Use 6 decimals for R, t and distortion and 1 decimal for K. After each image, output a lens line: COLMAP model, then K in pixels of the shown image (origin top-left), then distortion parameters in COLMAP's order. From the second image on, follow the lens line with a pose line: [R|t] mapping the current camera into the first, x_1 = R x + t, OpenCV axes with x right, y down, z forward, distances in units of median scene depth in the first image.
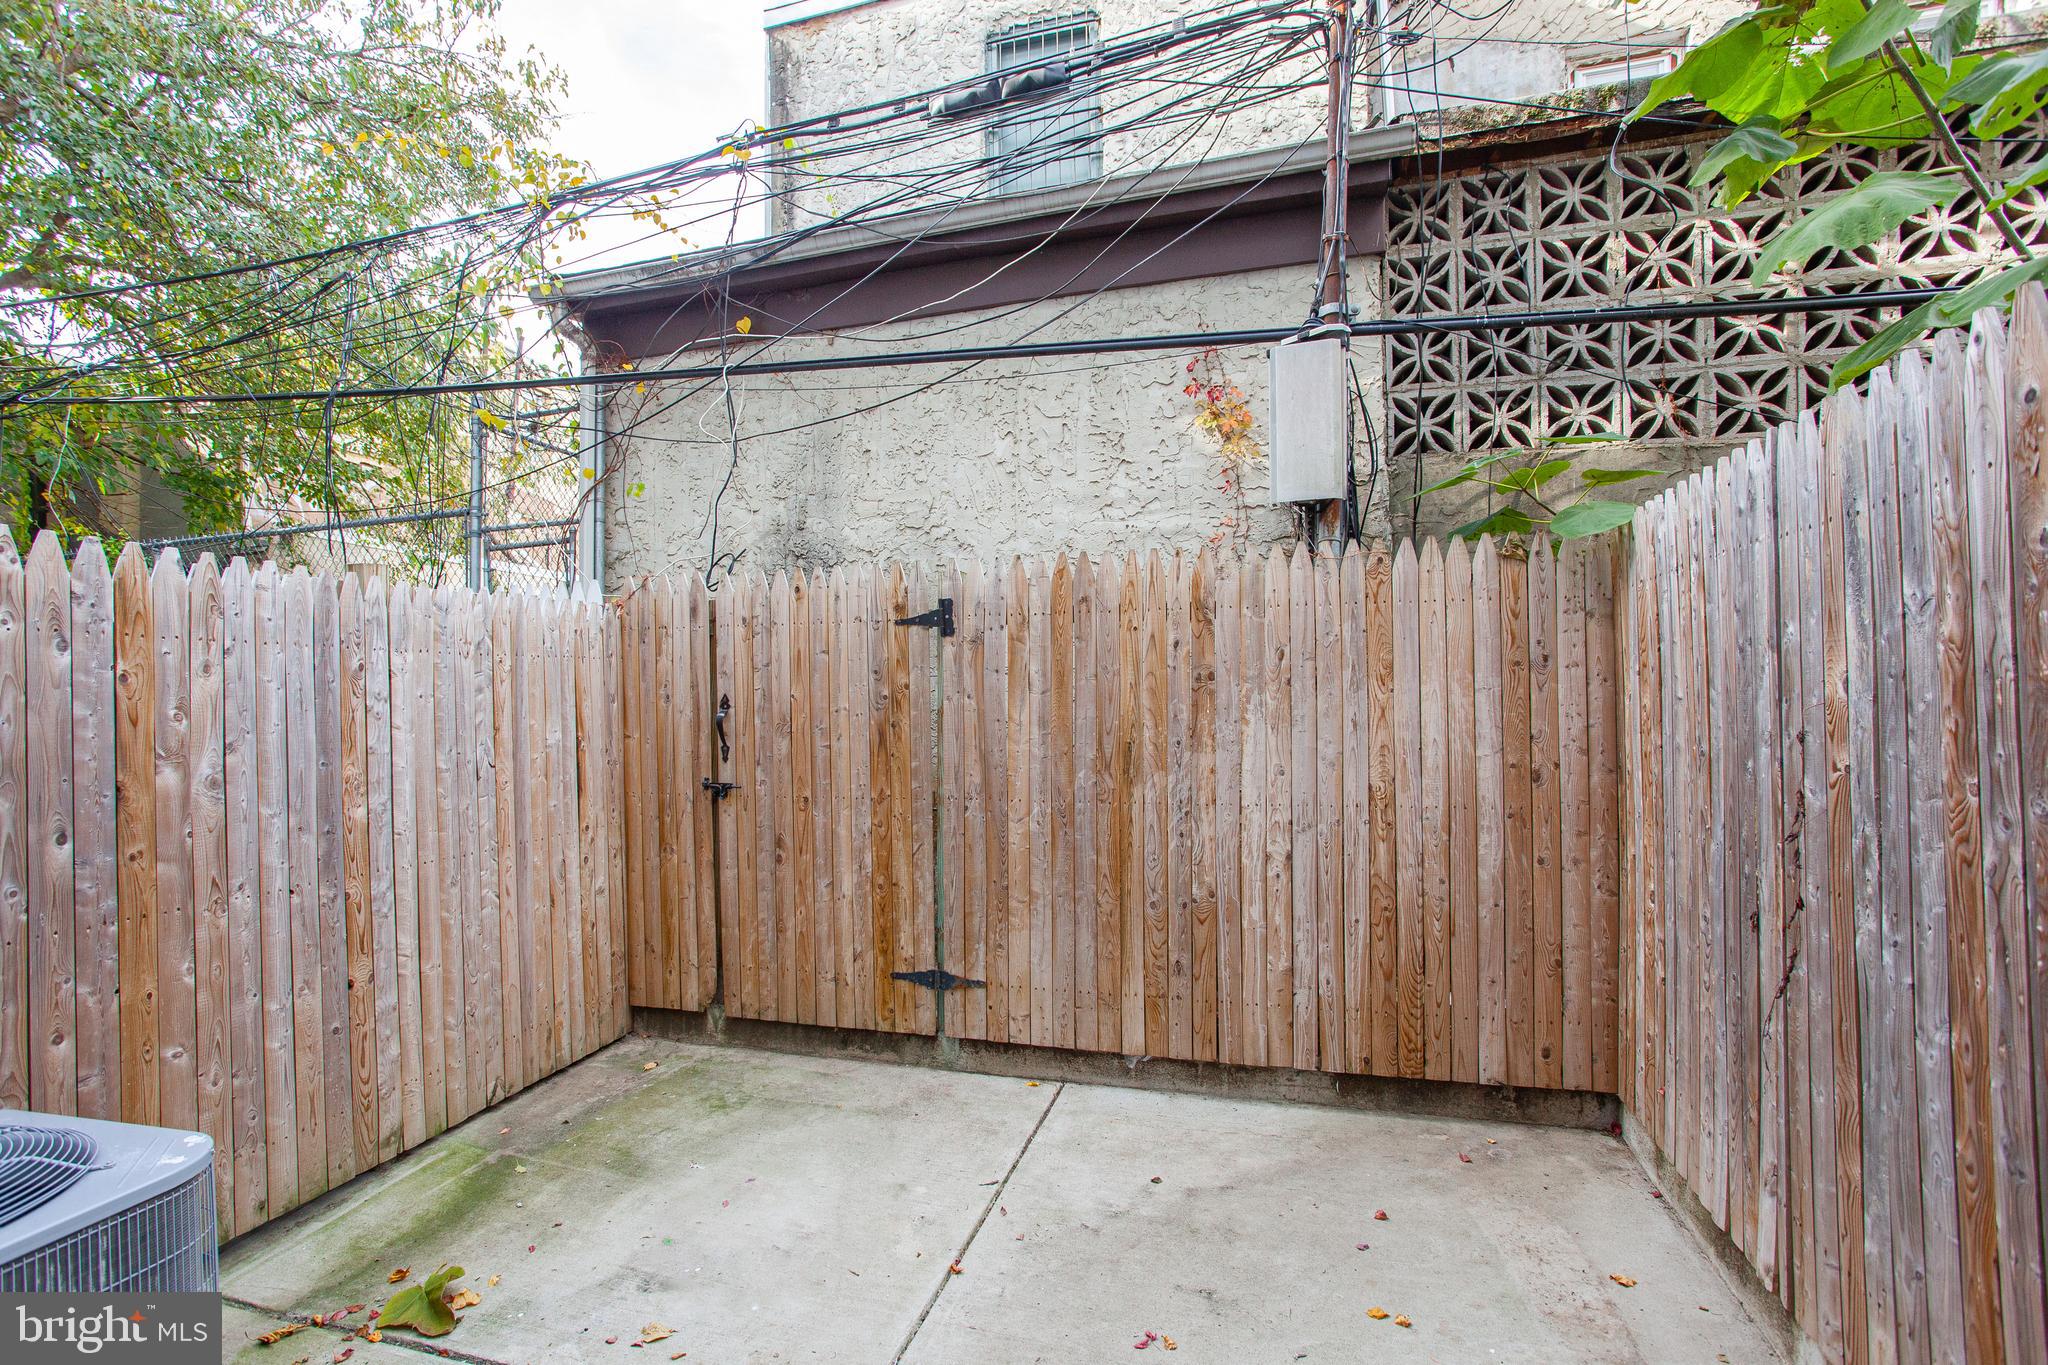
lens RADIAL K [[968.4, 0, 1018.1], [0, 968.4, 706.0], [0, 0, 1]] dist [-0.040539, 0.000424]
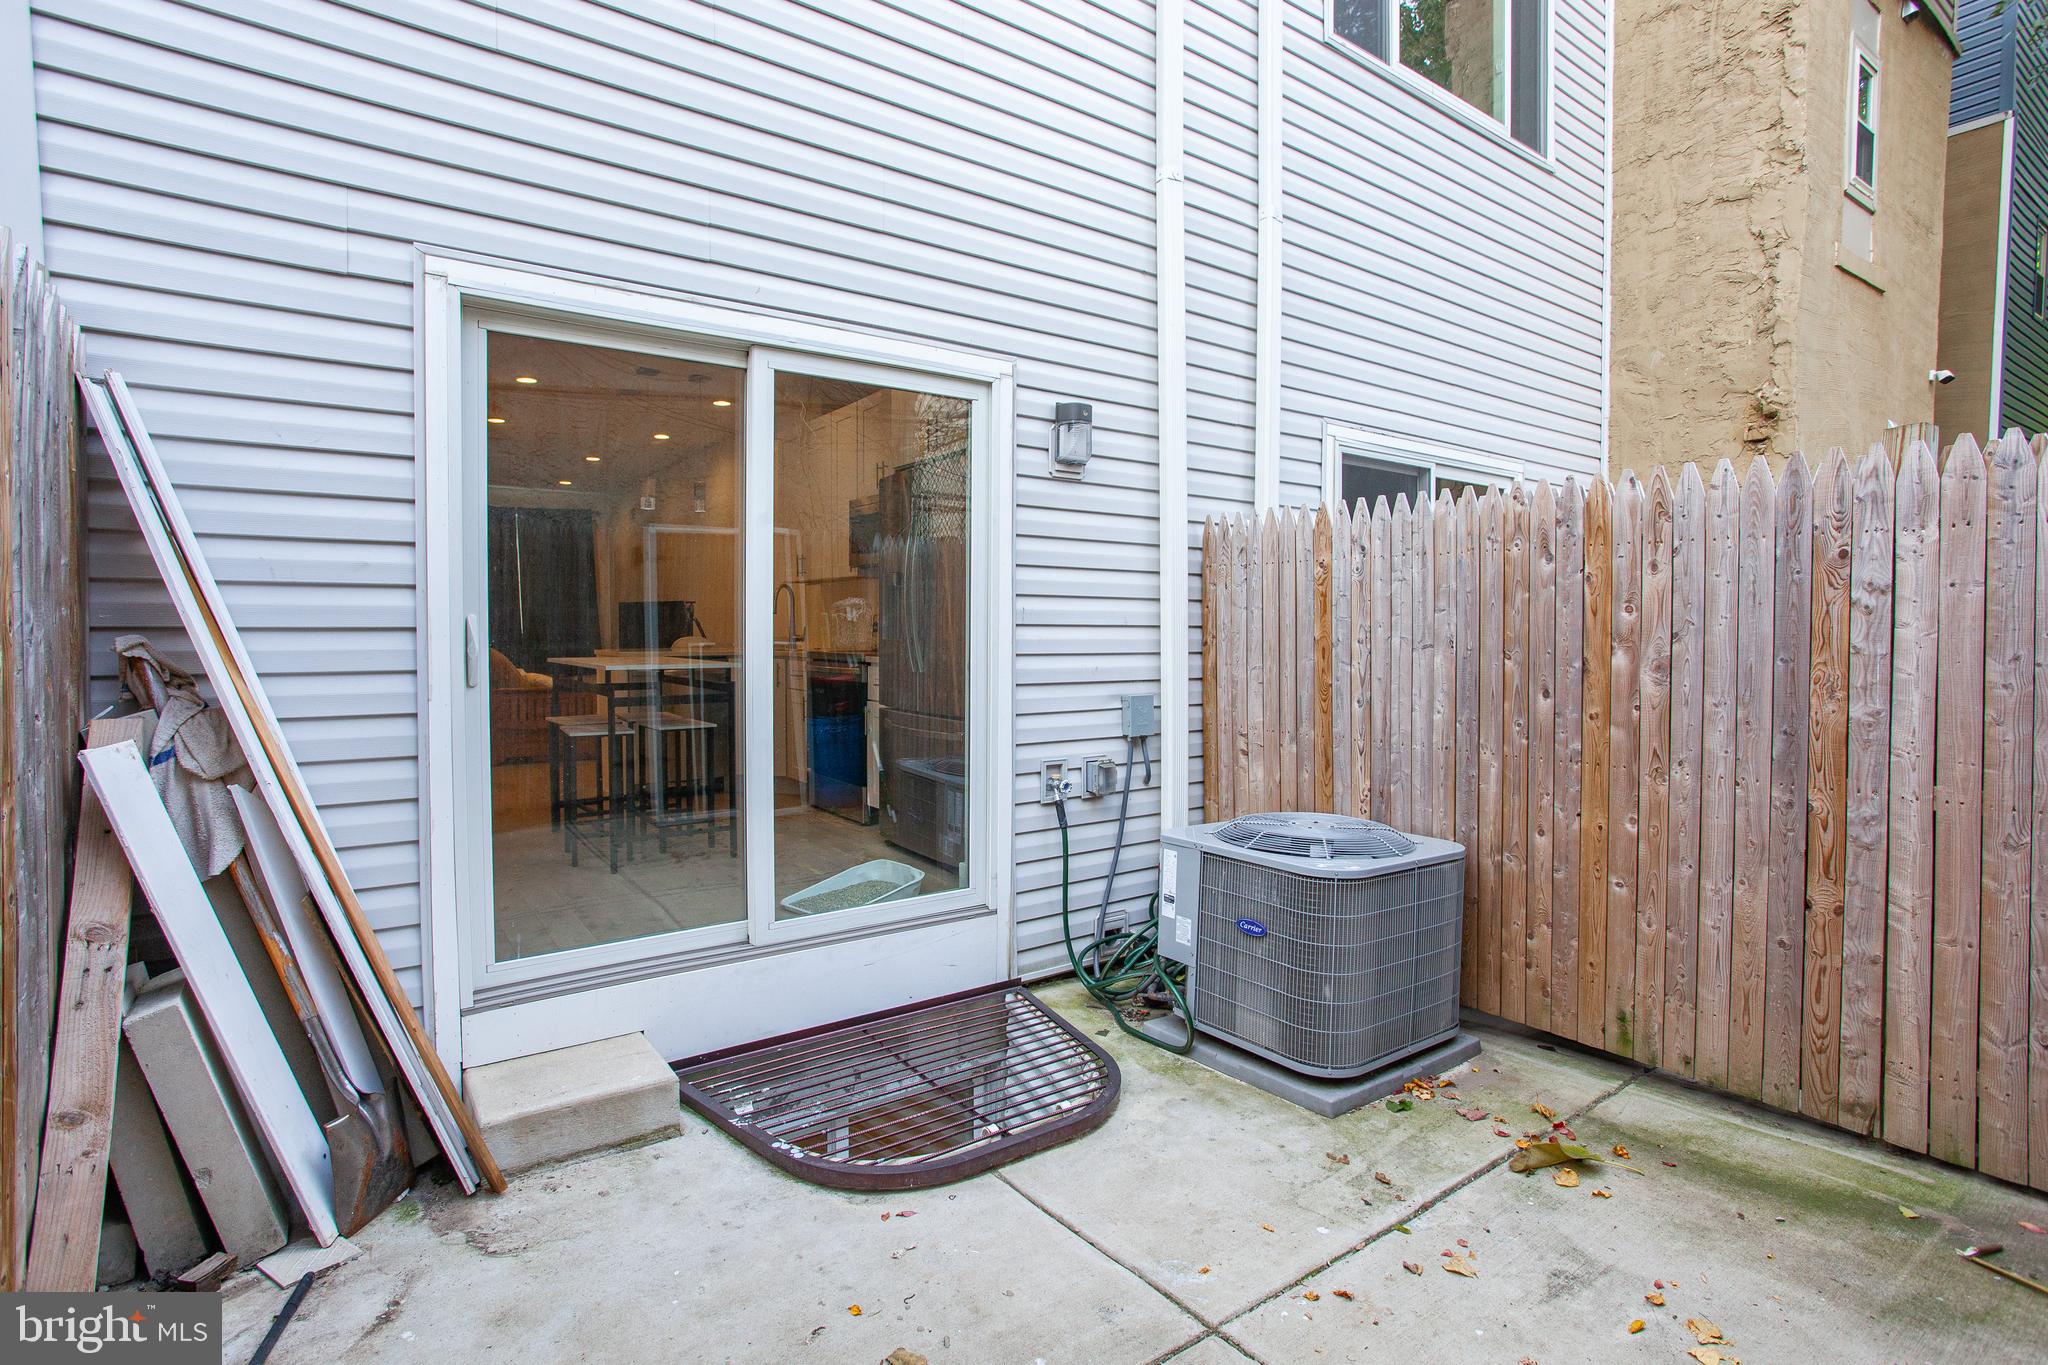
lens RADIAL K [[977.0, 0, 1016.8], [0, 977.0, 674.7], [0, 0, 1]] dist [-0.062210, 0.030690]
pose [[-0.618517, 0.043105, -0.784588, 0.532465], [-0.006509, 0.998179, 0.059970, 0.025897], [0.785744, 0.042200, -0.617110, 1.072994]]
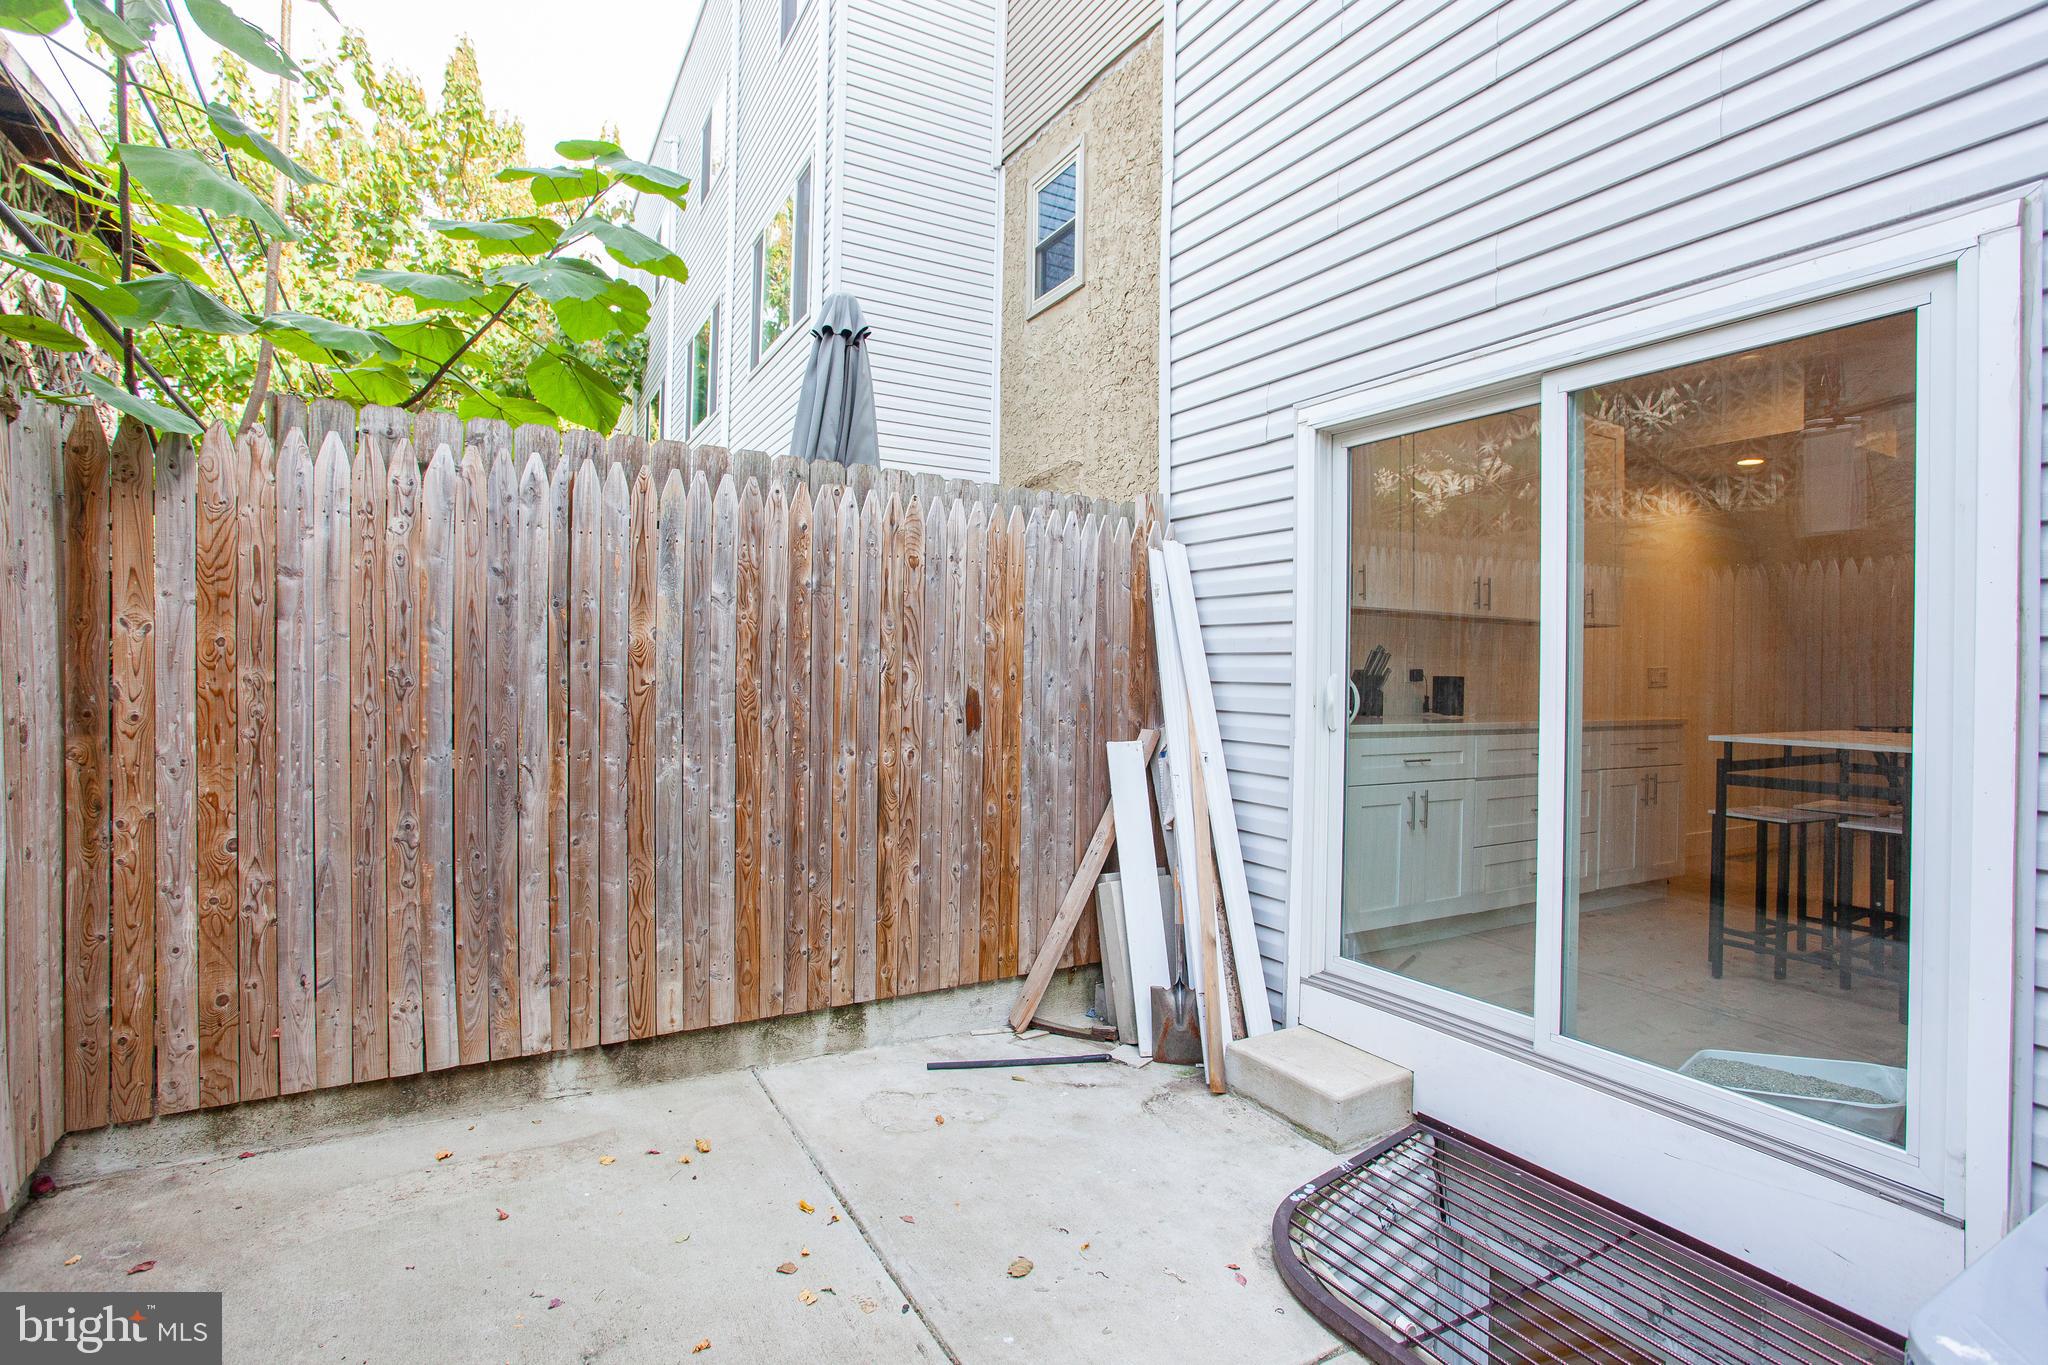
lens RADIAL K [[977.0, 0, 1016.8], [0, 977.0, 674.7], [0, 0, 1]] dist [-0.062210, 0.030690]
pose [[-0.725717, -0.009188, 0.687932, -0.576667], [-0.006726, 0.999958, 0.006261, 0.024195], [-0.687961, -0.000083, -0.725748, 1.242487]]
